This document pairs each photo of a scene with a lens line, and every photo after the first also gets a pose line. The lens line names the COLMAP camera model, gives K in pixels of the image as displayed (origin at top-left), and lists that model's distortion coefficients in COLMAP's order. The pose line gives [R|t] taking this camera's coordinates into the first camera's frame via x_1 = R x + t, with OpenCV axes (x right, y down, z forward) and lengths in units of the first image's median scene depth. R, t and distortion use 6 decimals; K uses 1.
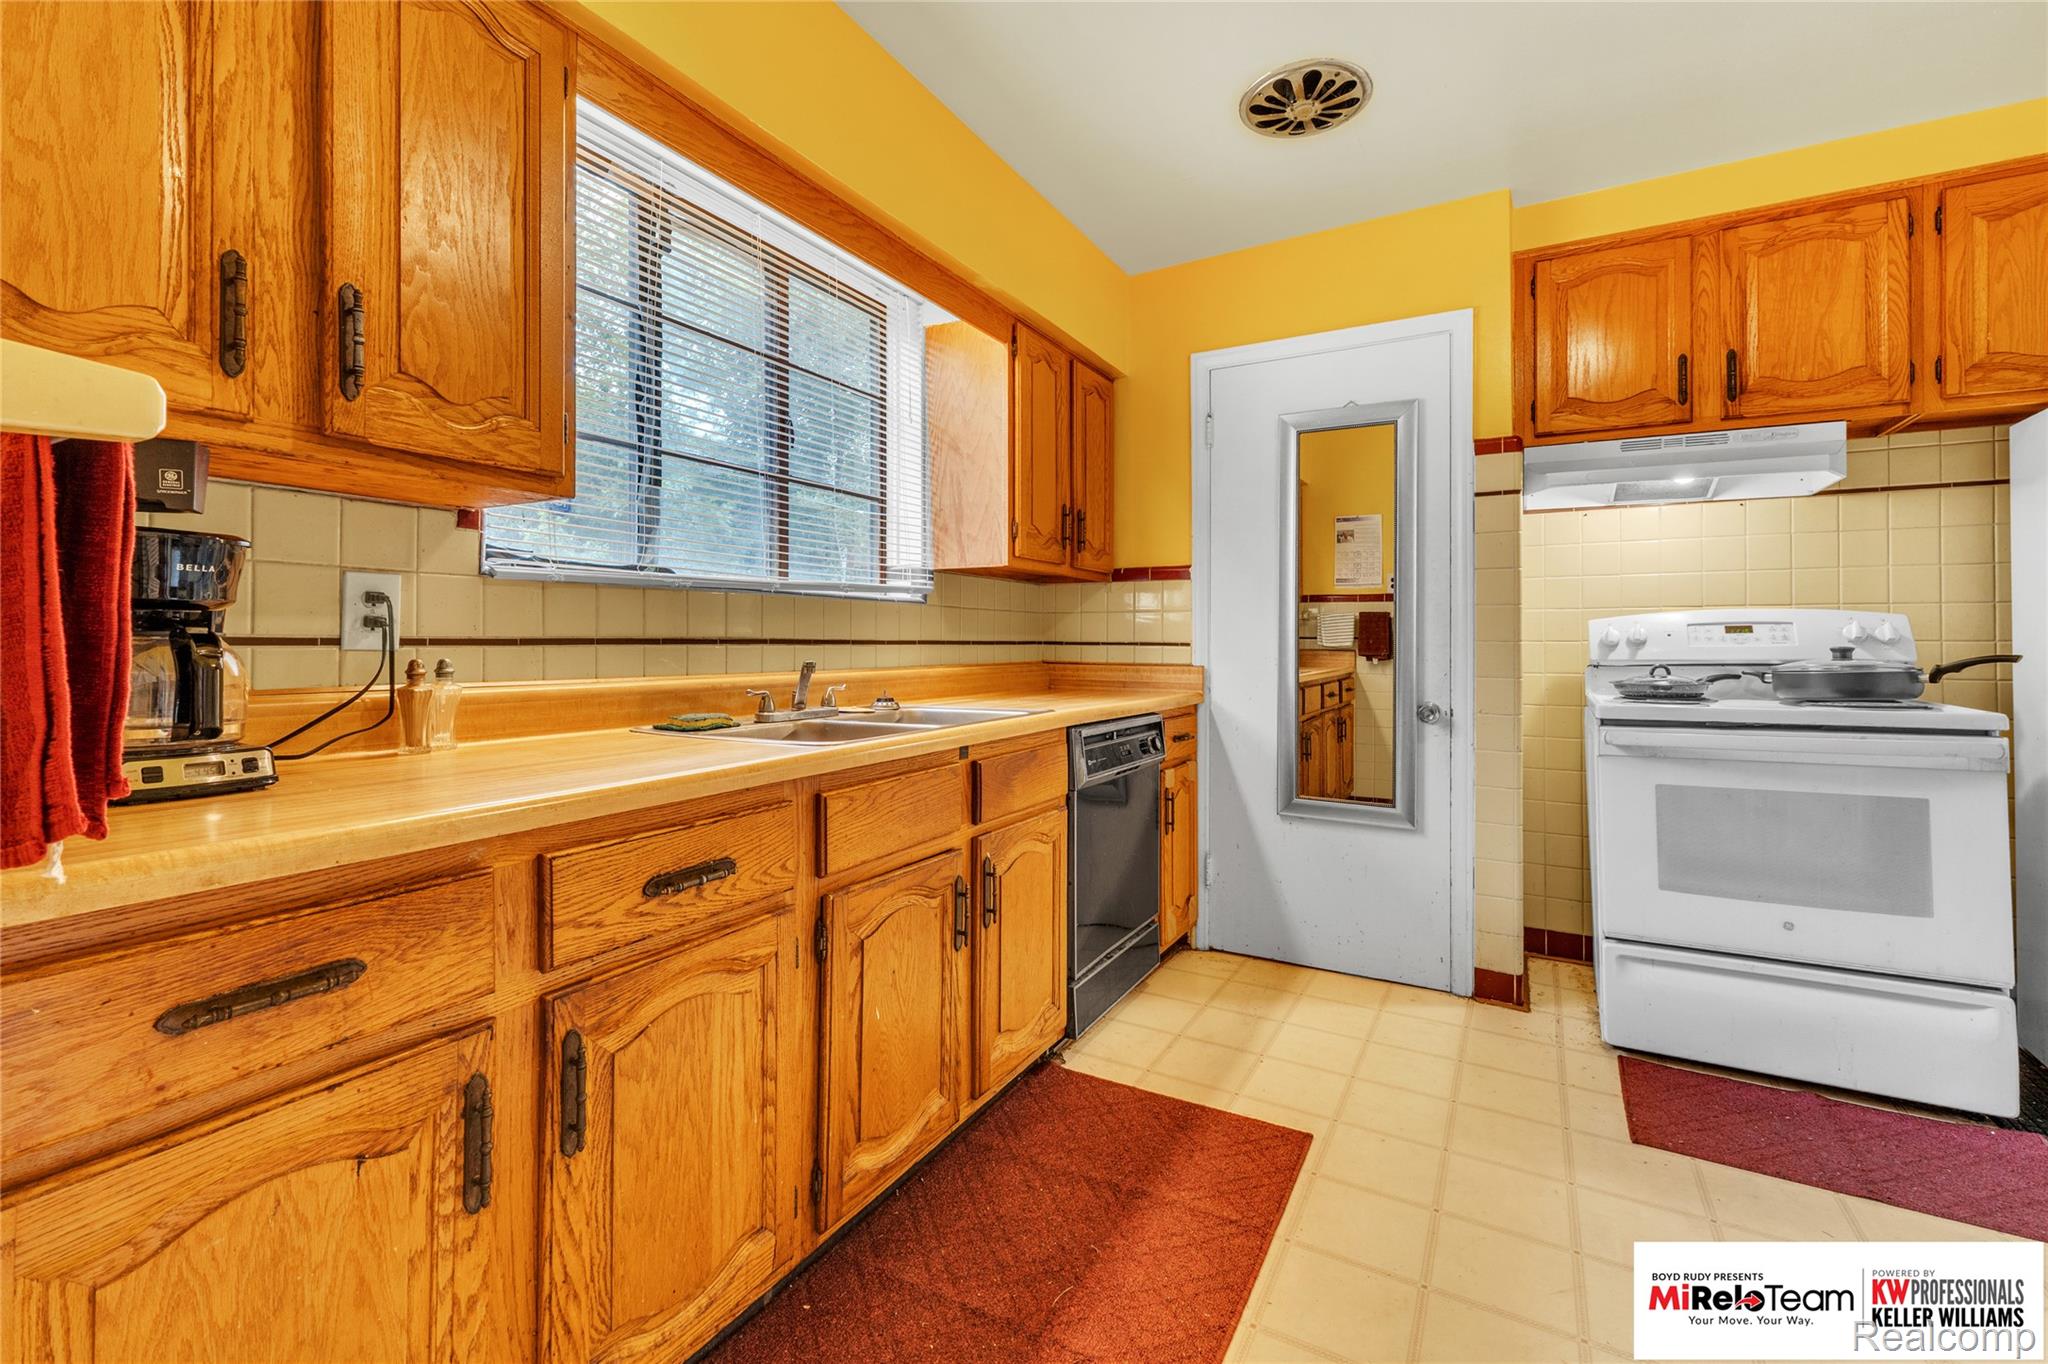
lens RADIAL K [[882.0, 0, 1024.8], [0, 882.0, 634.2], [0, 0, 1]] dist [-0.000291, 0.000550]
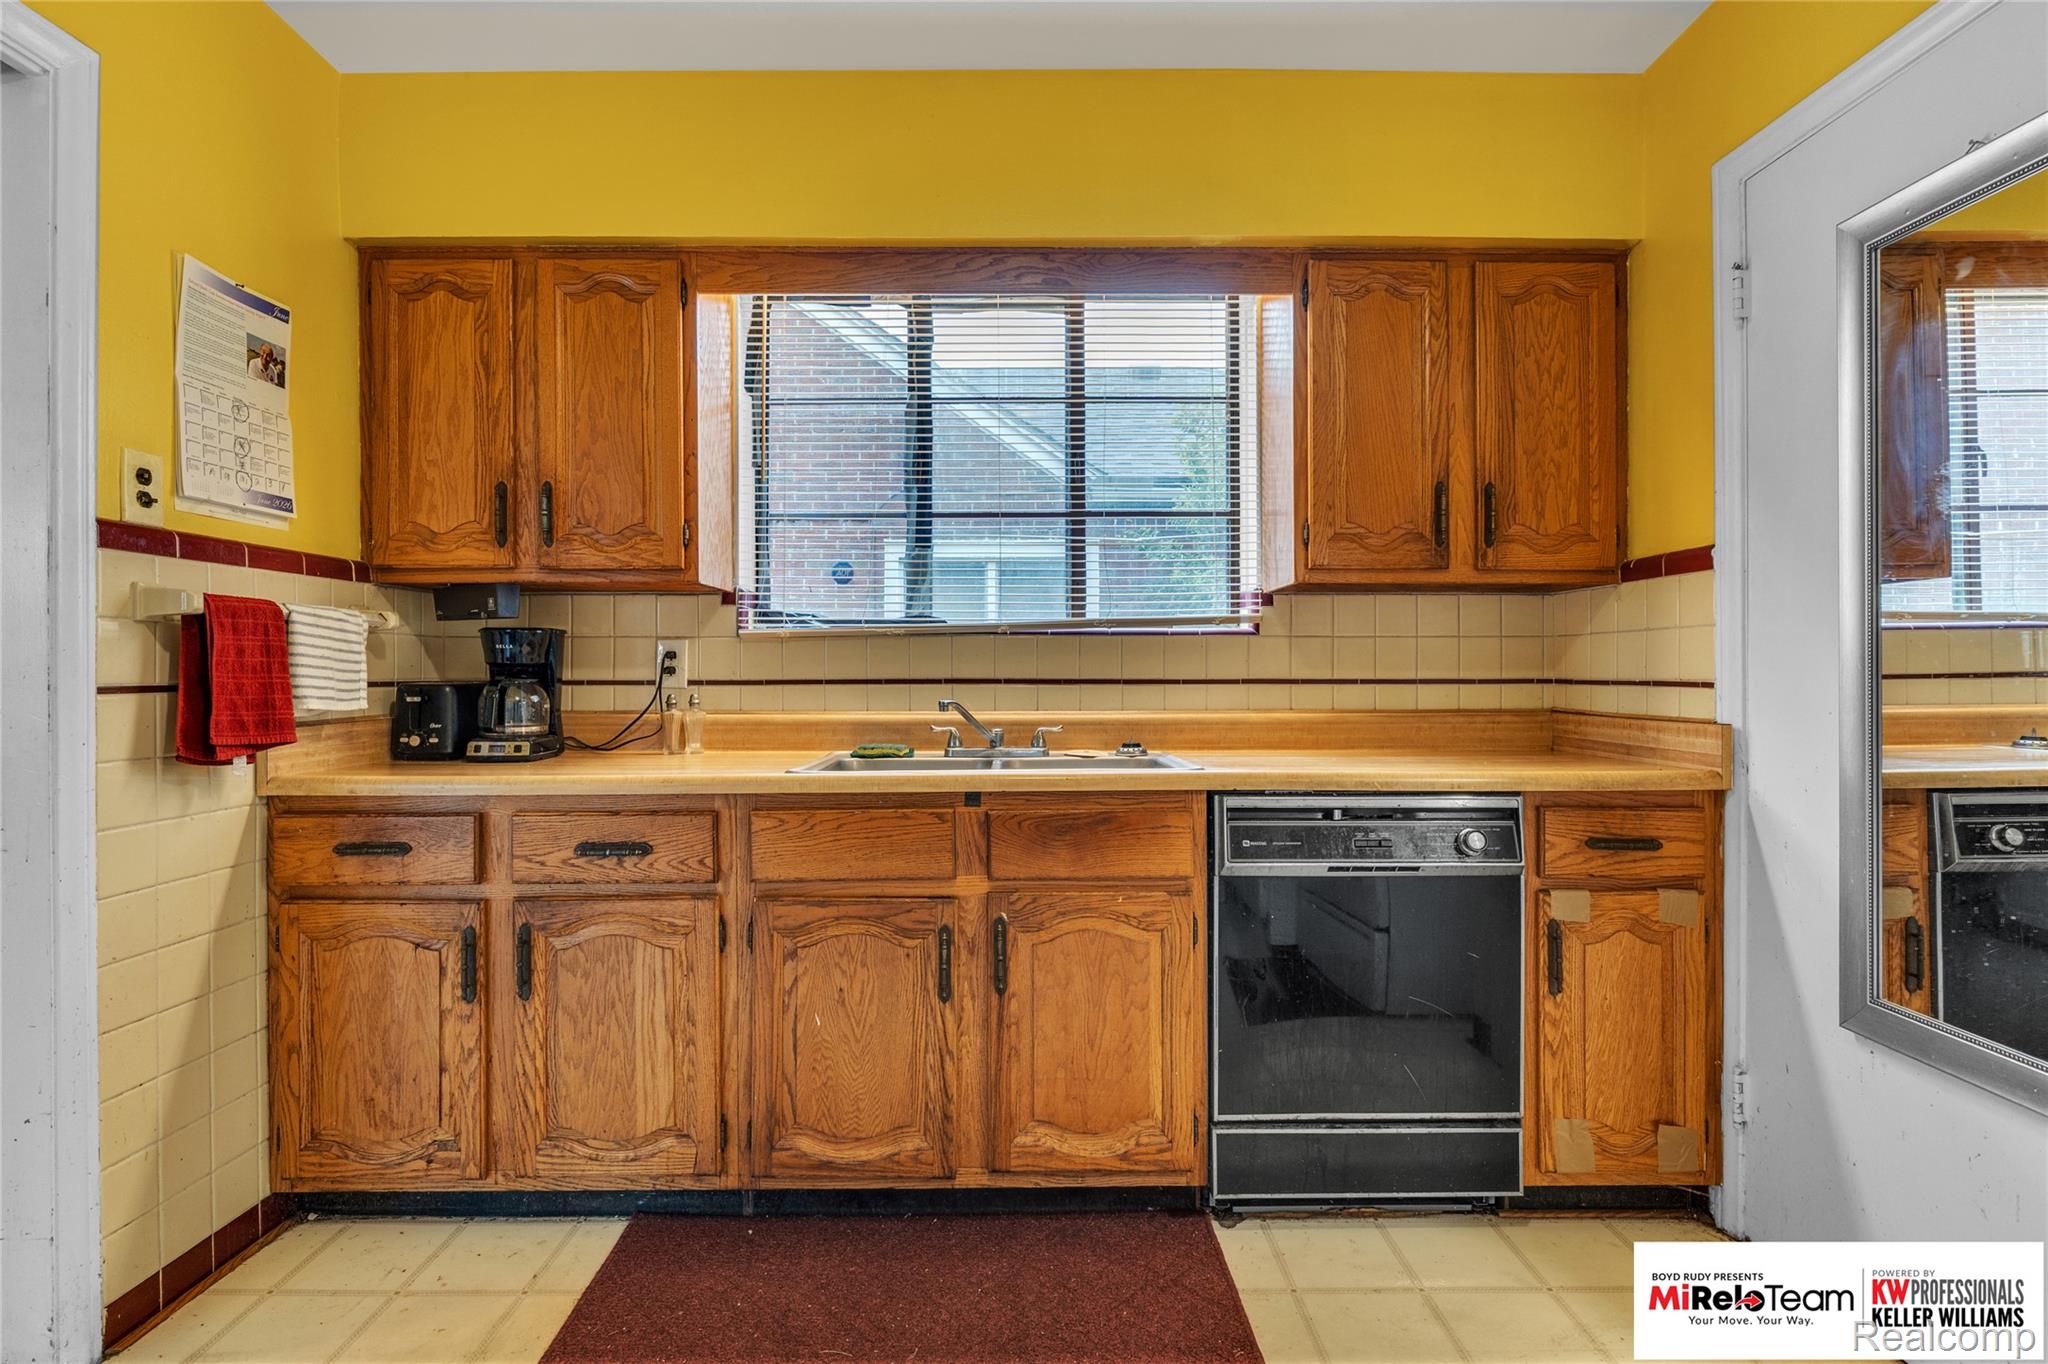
lens RADIAL K [[1002.7, 0, 1019.9], [0, 1002.7, 675.7], [0, 0, 1]] dist [-0.006863, -0.000106]
pose [[0.489753, -0.003105, -0.871856, 1.127485], [0.011329, 0.999932, 0.002803, -0.002104], [0.871788, -0.011251, 0.489754, 0.654145]]
